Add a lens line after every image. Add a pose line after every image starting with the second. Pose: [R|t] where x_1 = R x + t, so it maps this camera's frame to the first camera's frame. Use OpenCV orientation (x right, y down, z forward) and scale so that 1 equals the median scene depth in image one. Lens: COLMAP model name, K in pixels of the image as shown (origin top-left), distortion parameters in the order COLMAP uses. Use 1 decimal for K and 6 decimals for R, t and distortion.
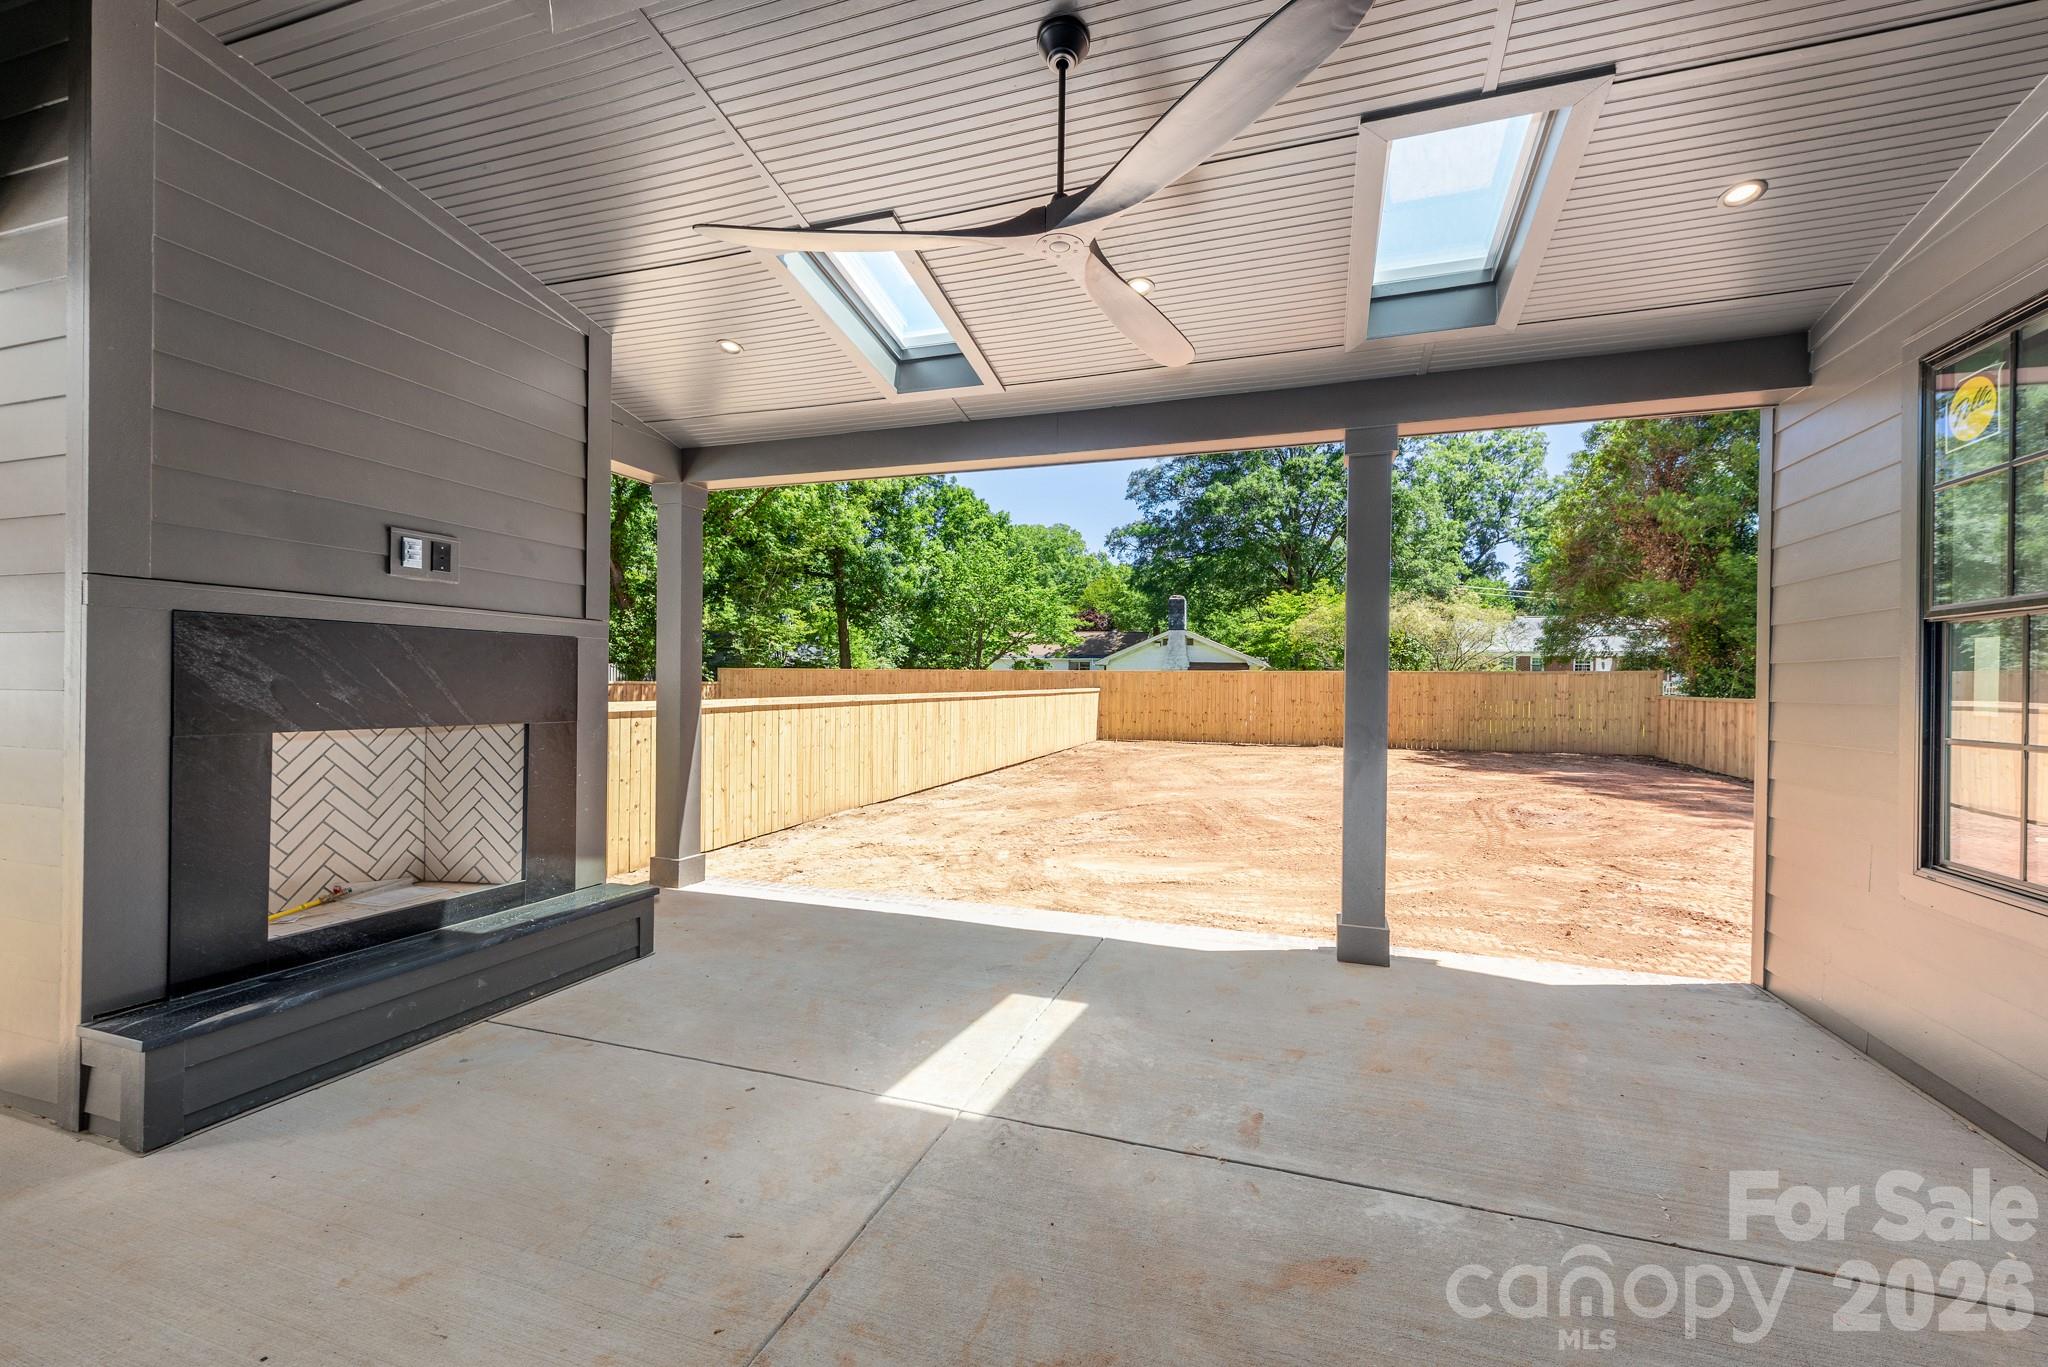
lens RADIAL K [[796.3, 0, 1031.0], [0, 796.3, 685.7], [0, 0, 1]] dist [0.002185, -0.000273]
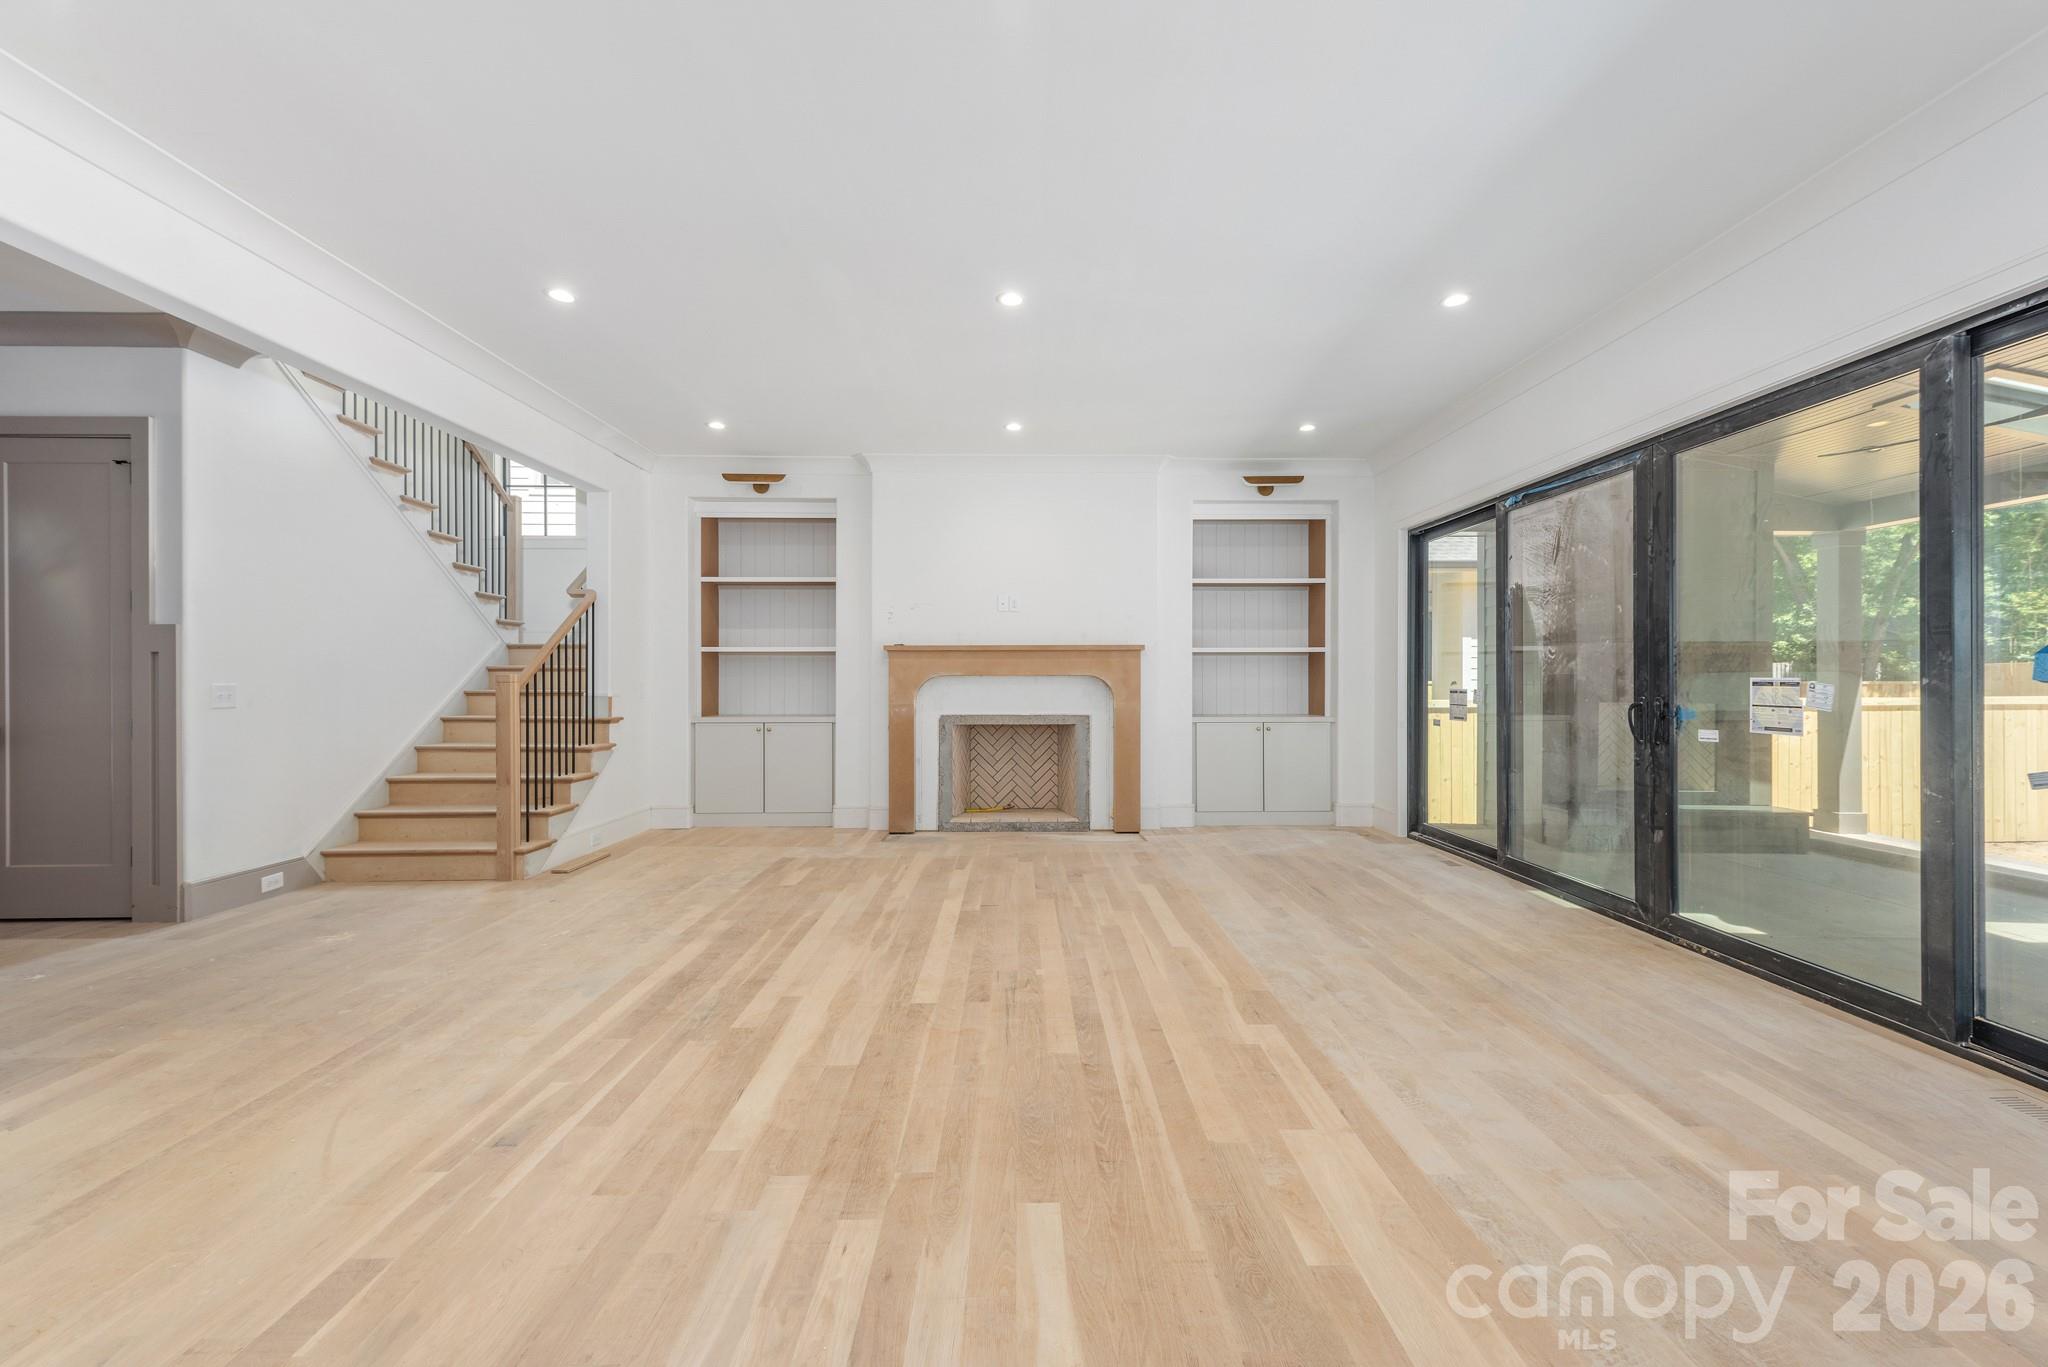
lens RADIAL K [[796.3, 0, 1031.0], [0, 796.3, 685.7], [0, 0, 1]] dist [0.002185, -0.000273]
pose [[0.320083, -0.004205, -0.947380, 0.390748], [0.001826, 0.999991, -0.003822, 0.008780], [0.947388, -0.000507, 0.320088, -0.707833]]
